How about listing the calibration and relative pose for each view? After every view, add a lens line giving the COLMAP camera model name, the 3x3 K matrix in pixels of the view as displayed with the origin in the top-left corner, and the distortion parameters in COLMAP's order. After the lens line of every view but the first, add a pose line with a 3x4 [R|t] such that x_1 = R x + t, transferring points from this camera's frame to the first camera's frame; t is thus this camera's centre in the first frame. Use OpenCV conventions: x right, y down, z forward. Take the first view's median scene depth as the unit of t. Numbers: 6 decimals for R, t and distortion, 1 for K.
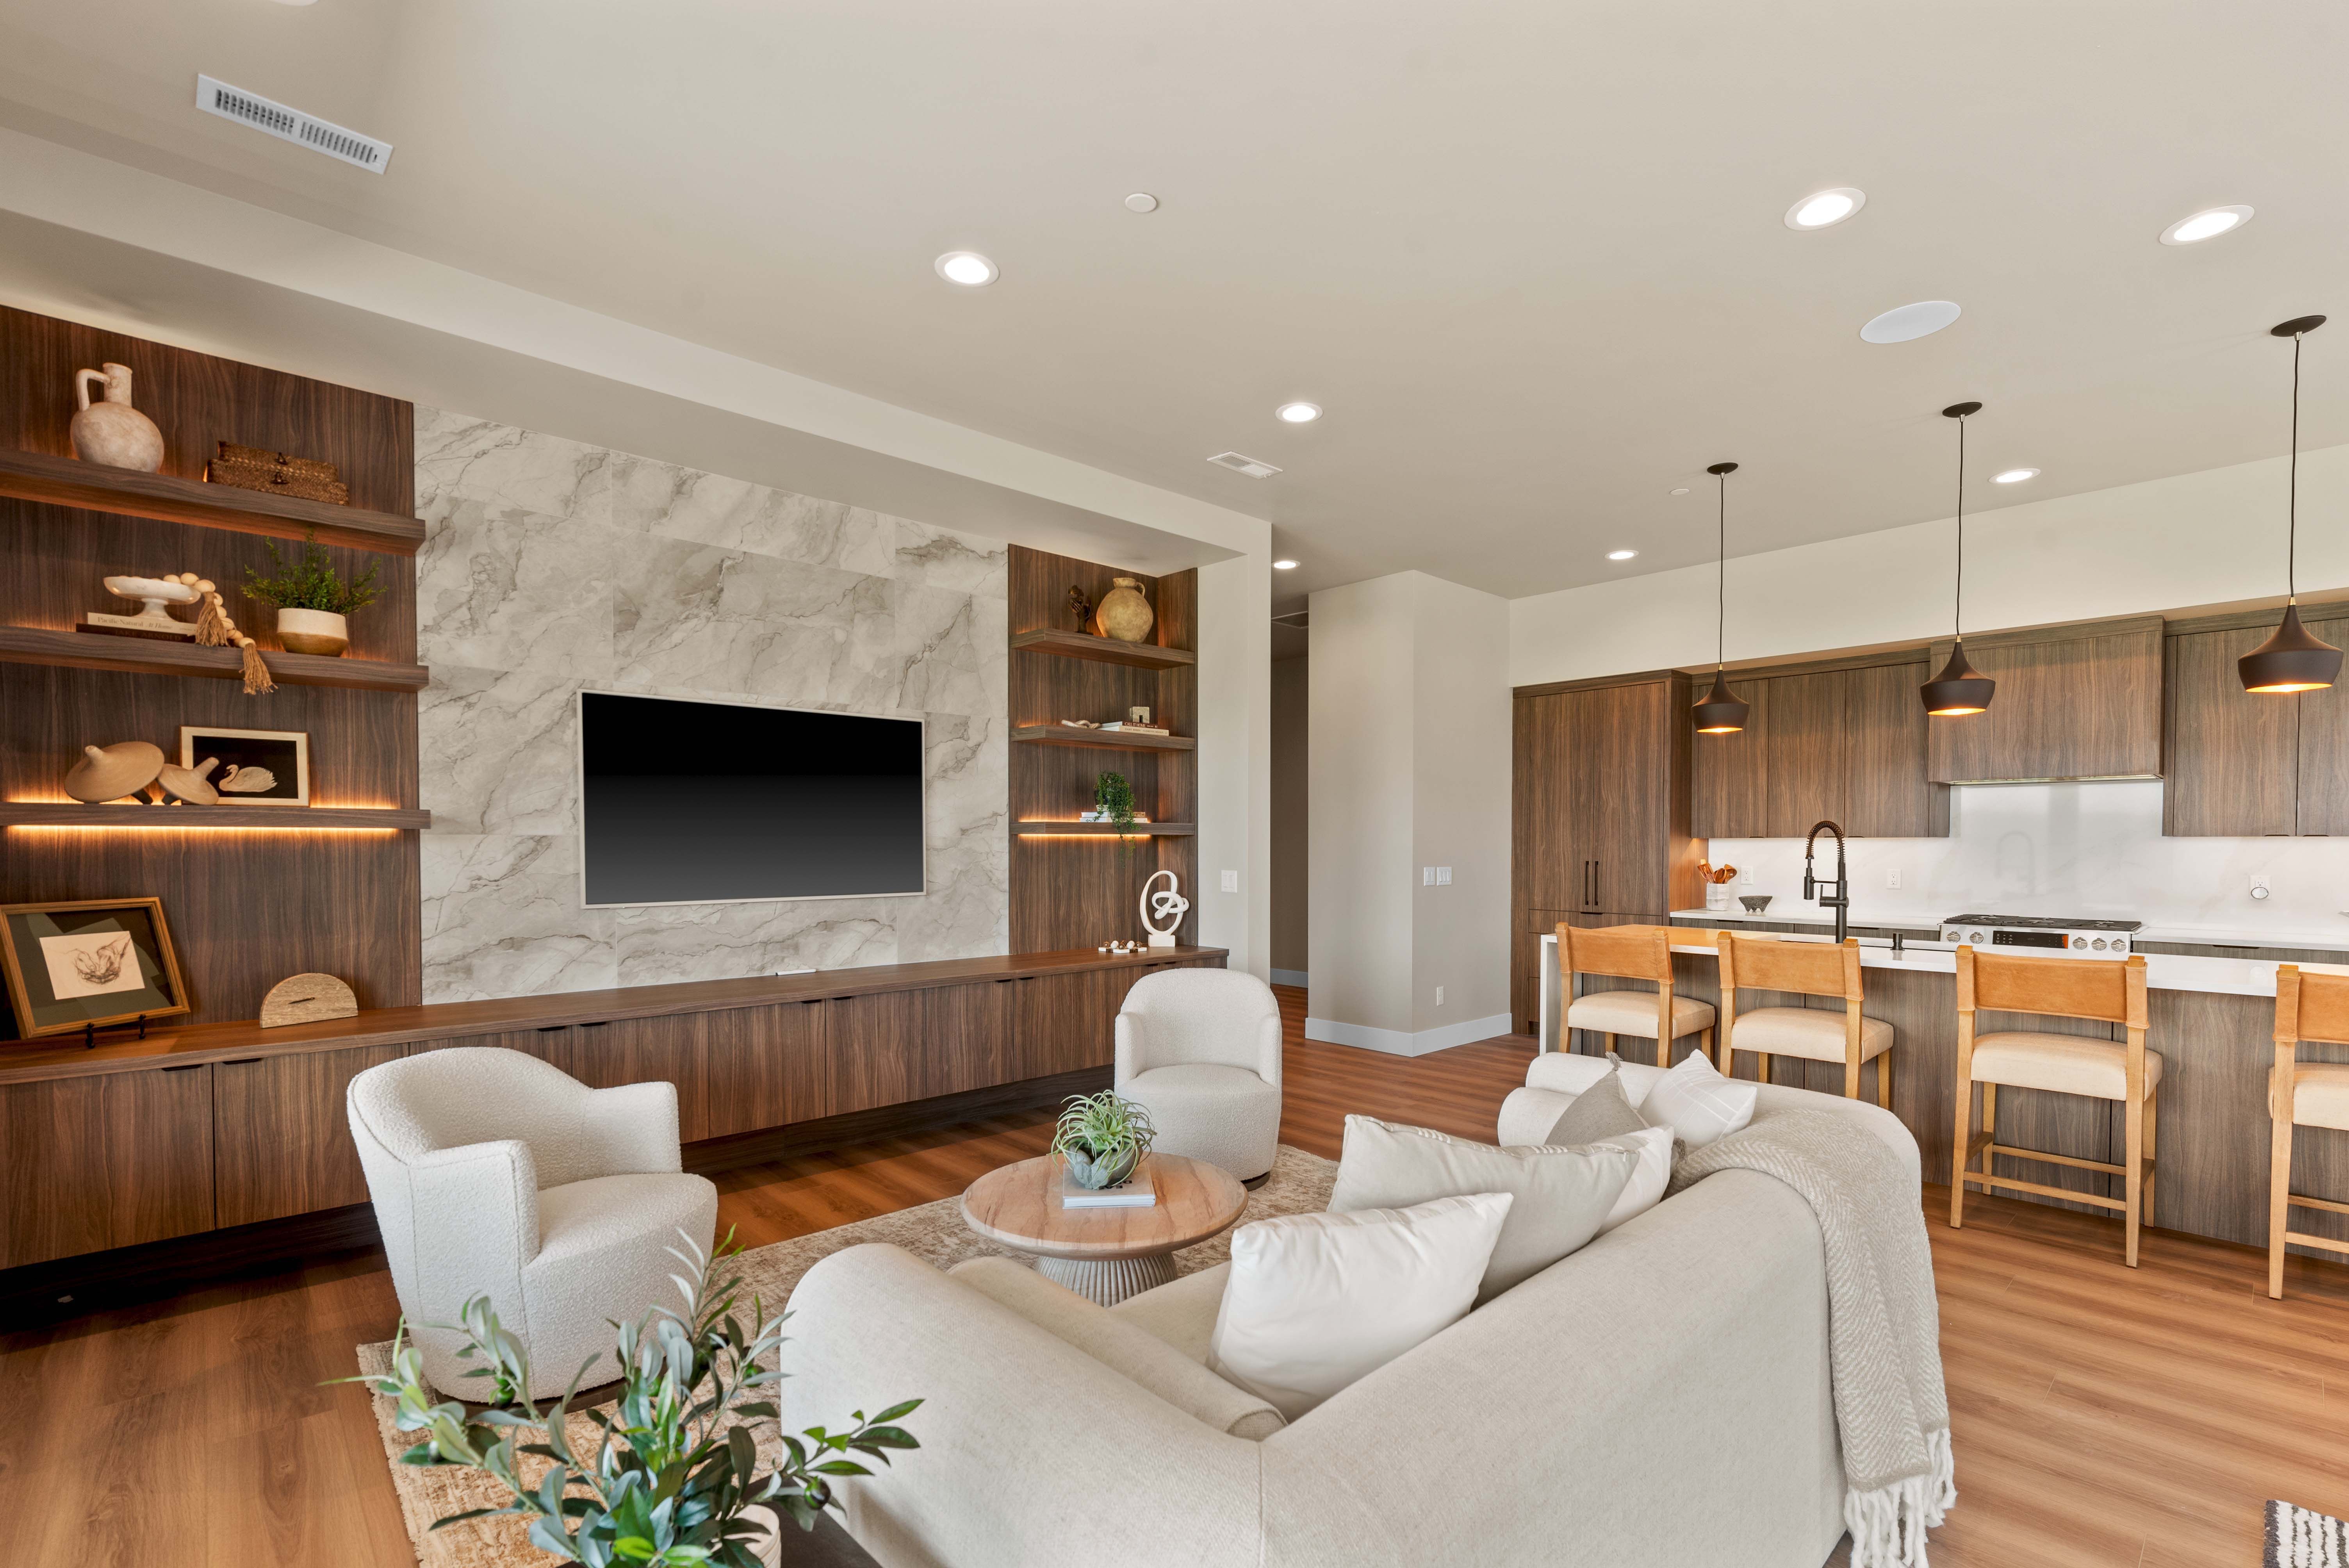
lens RADIAL K [[1044.3, 0, 1180.3], [0, 1044.3, 866.5], [0, 0, 1]] dist [0.000633, -0.000461]
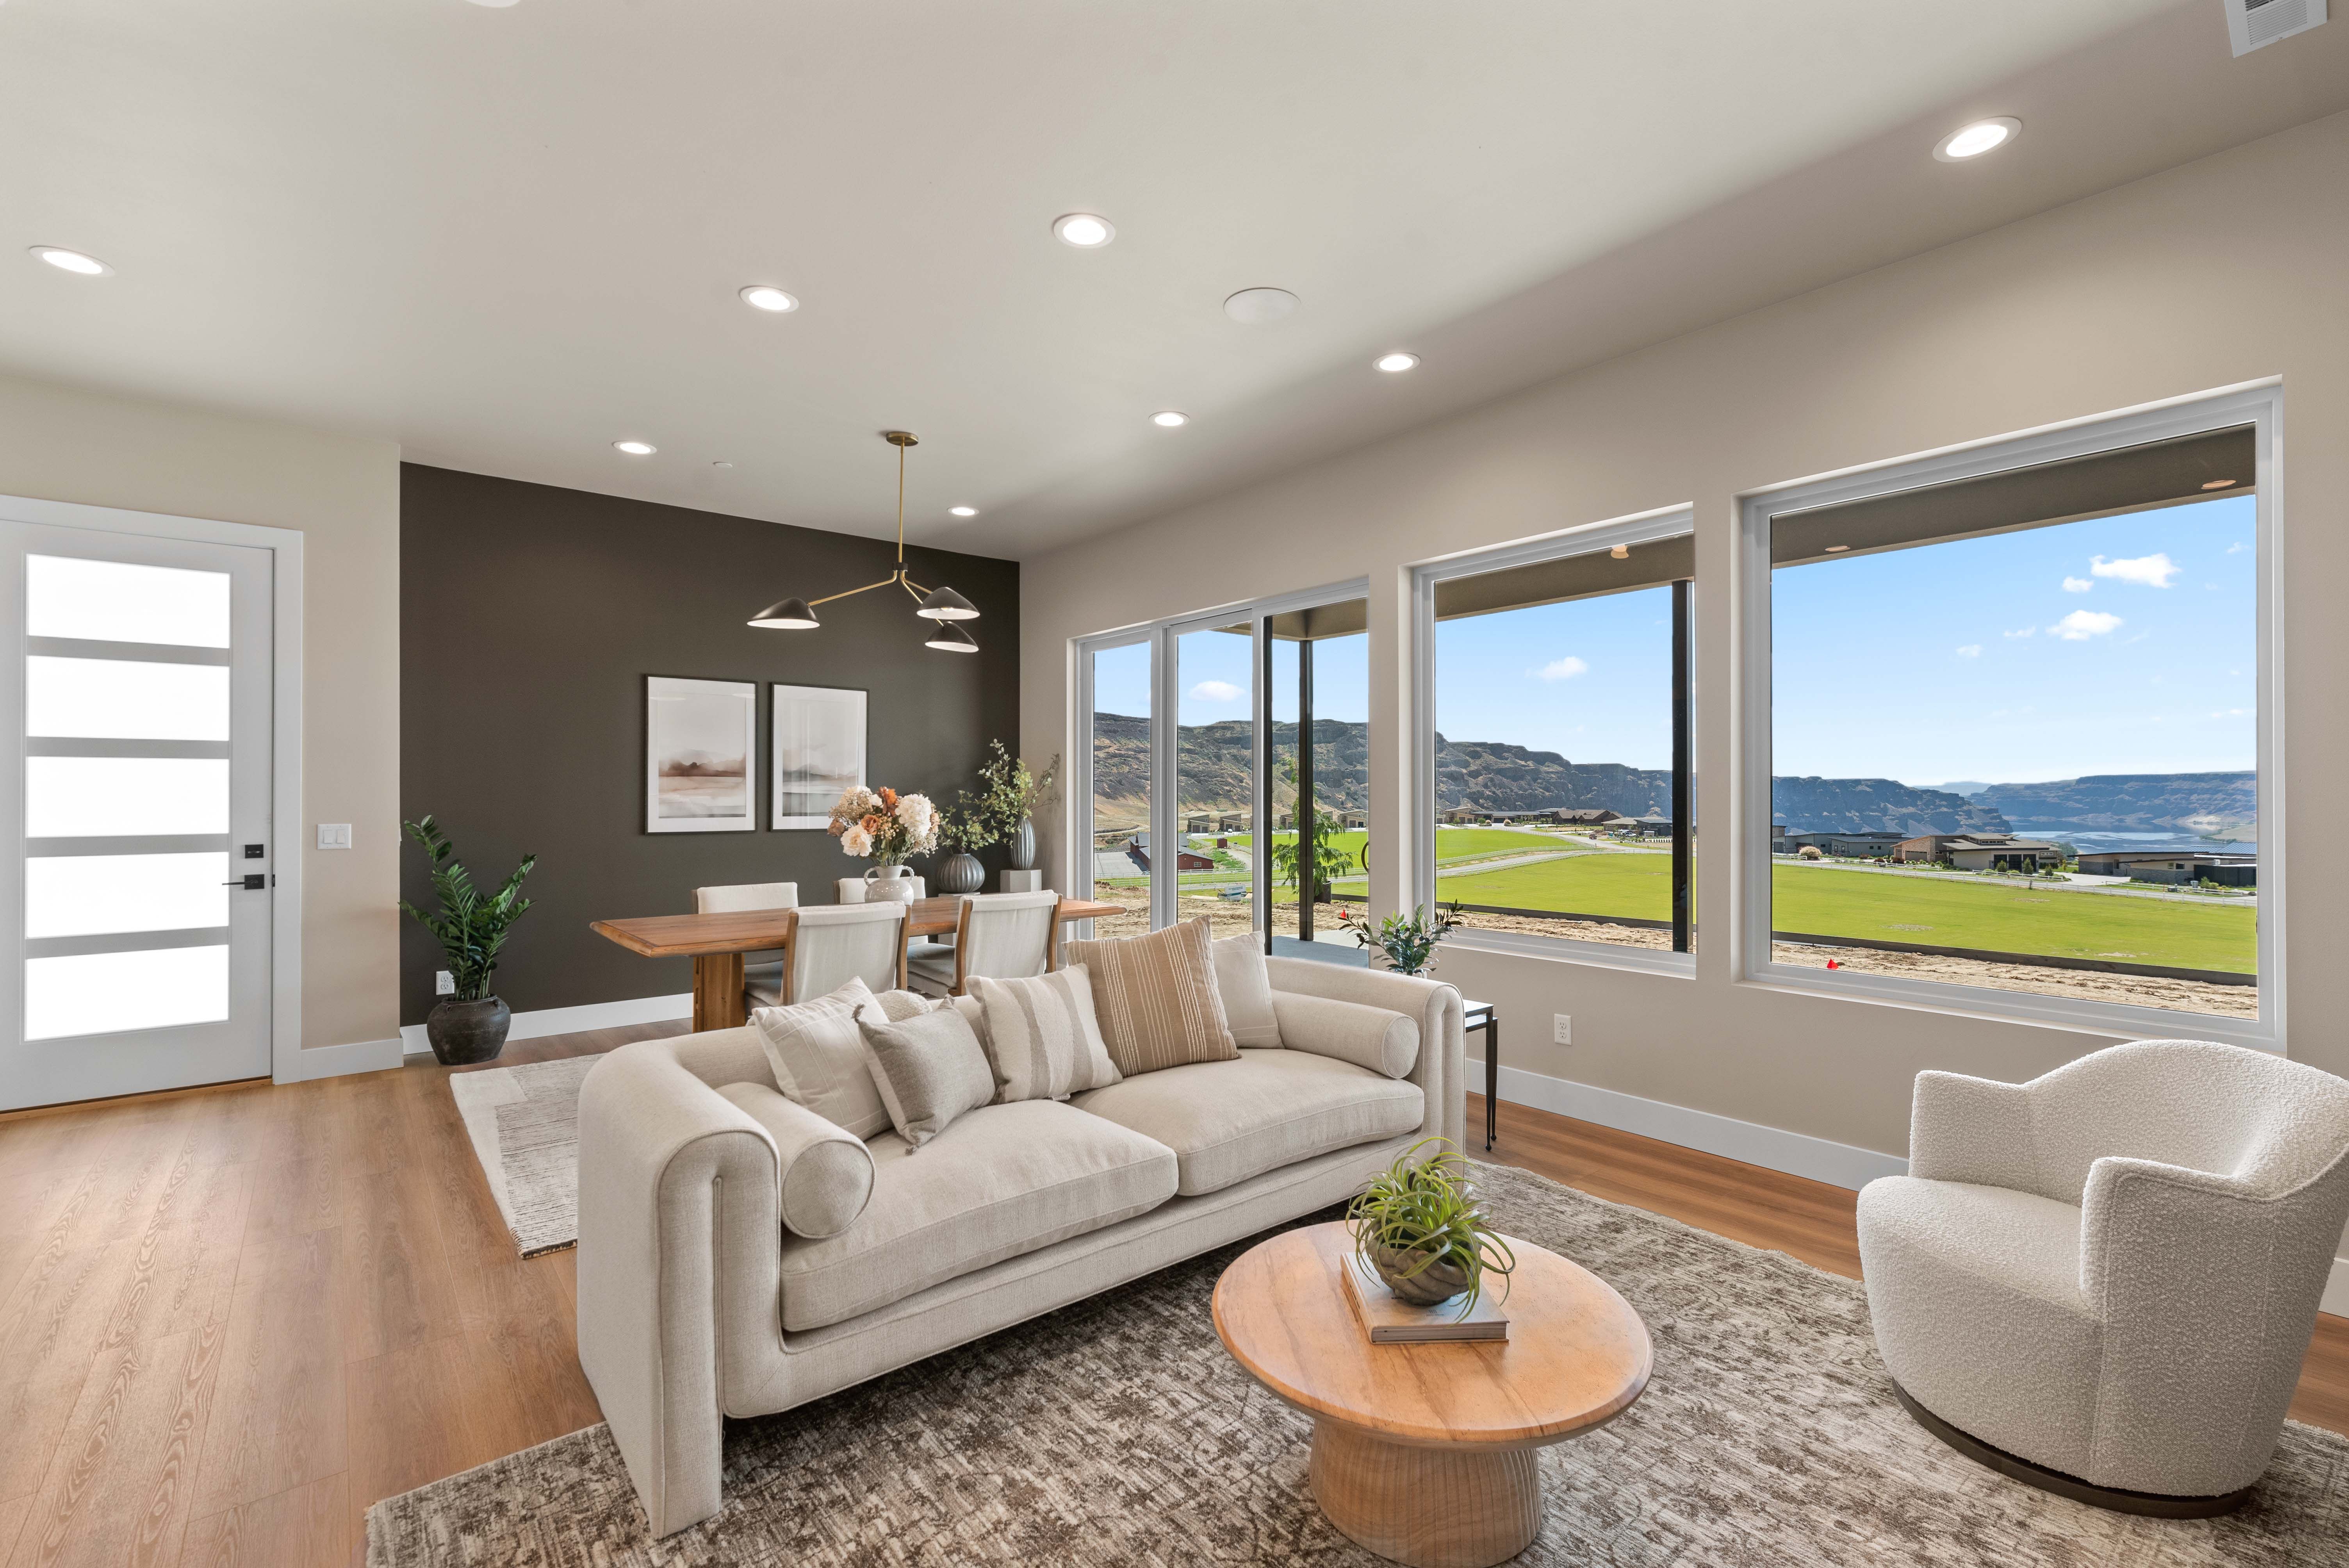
lens RADIAL K [[1030.7, 0, 1188.8], [0, 1030.7, 788.8], [0, 0, 1]] dist [0.001481, -0.000392]
pose [[-0.998275, 0.001602, 0.058687, 0.024073], [0.002642, 0.999841, 0.017650, -0.021092], [-0.058650, 0.017774, -0.998120, 1.018491]]
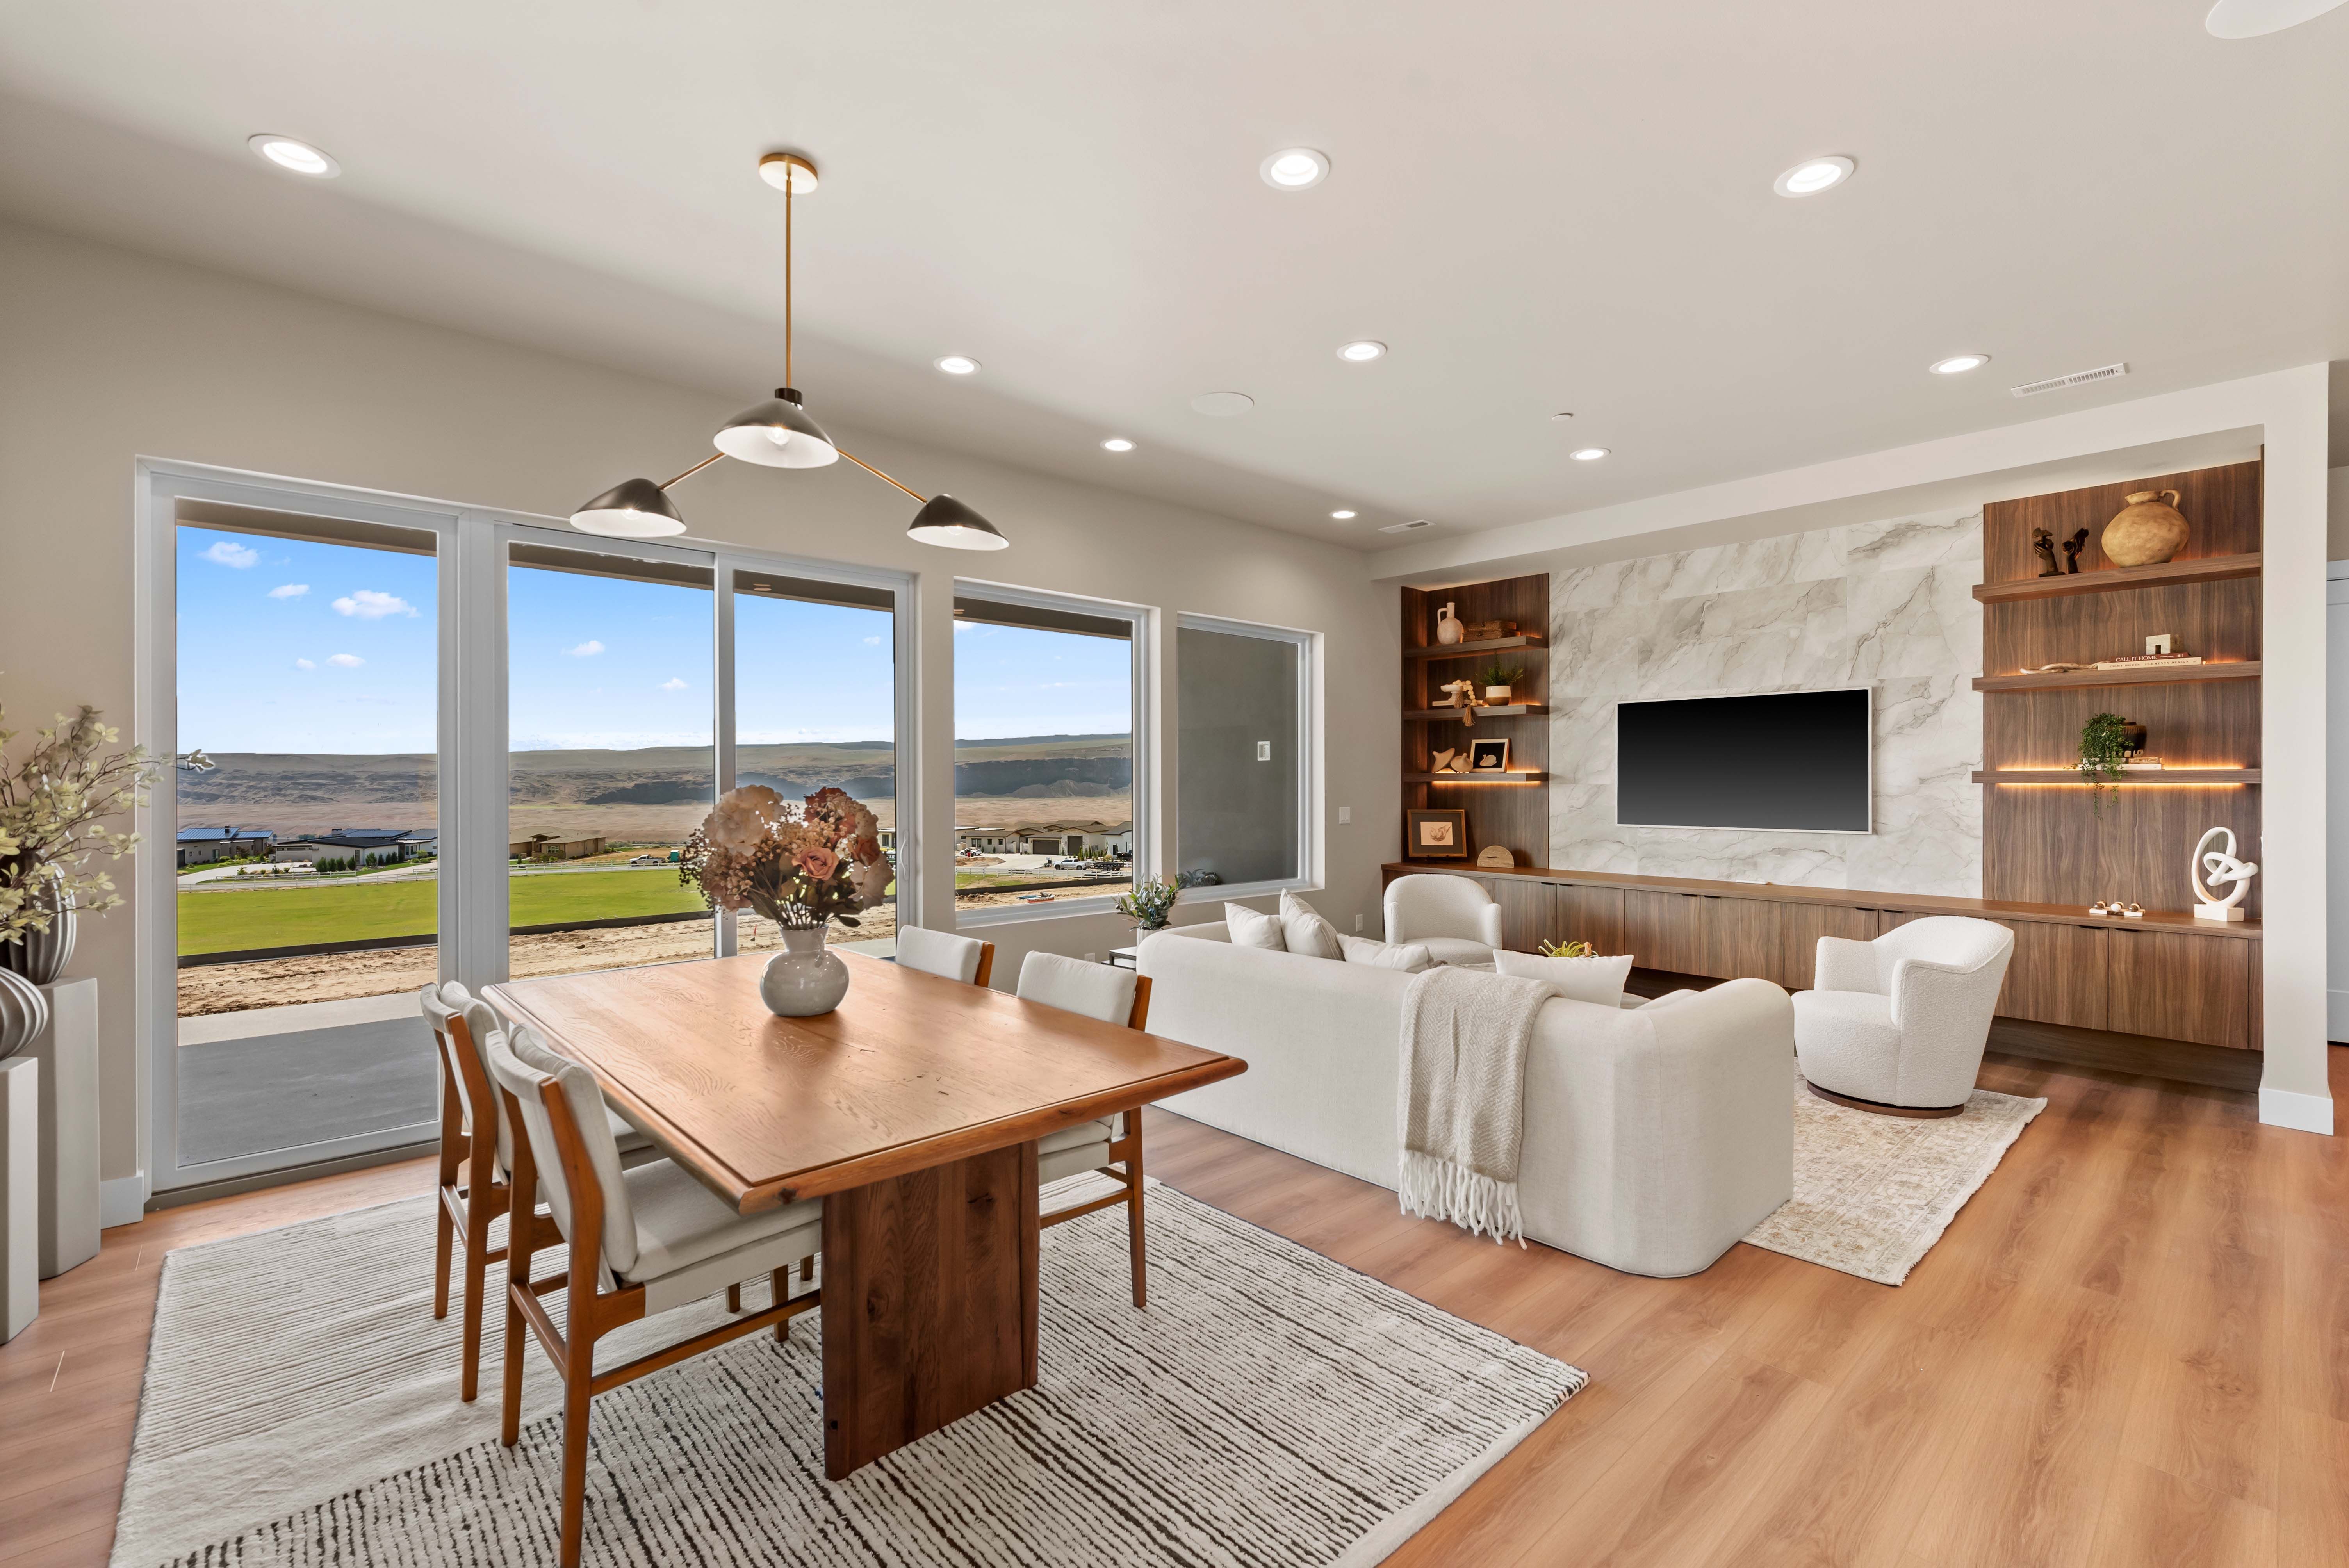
lens RADIAL K [[1017.1, 0, 1189.4], [0, 1017.1, 781.8], [0, 0, 1]] dist [0.002058, -0.000011]
pose [[-0.006519, 0.000542, -0.999979, 0.943726], [-0.024050, 0.999711, 0.000699, -0.015020], [0.999690, 0.024054, -0.006504, 0.240473]]
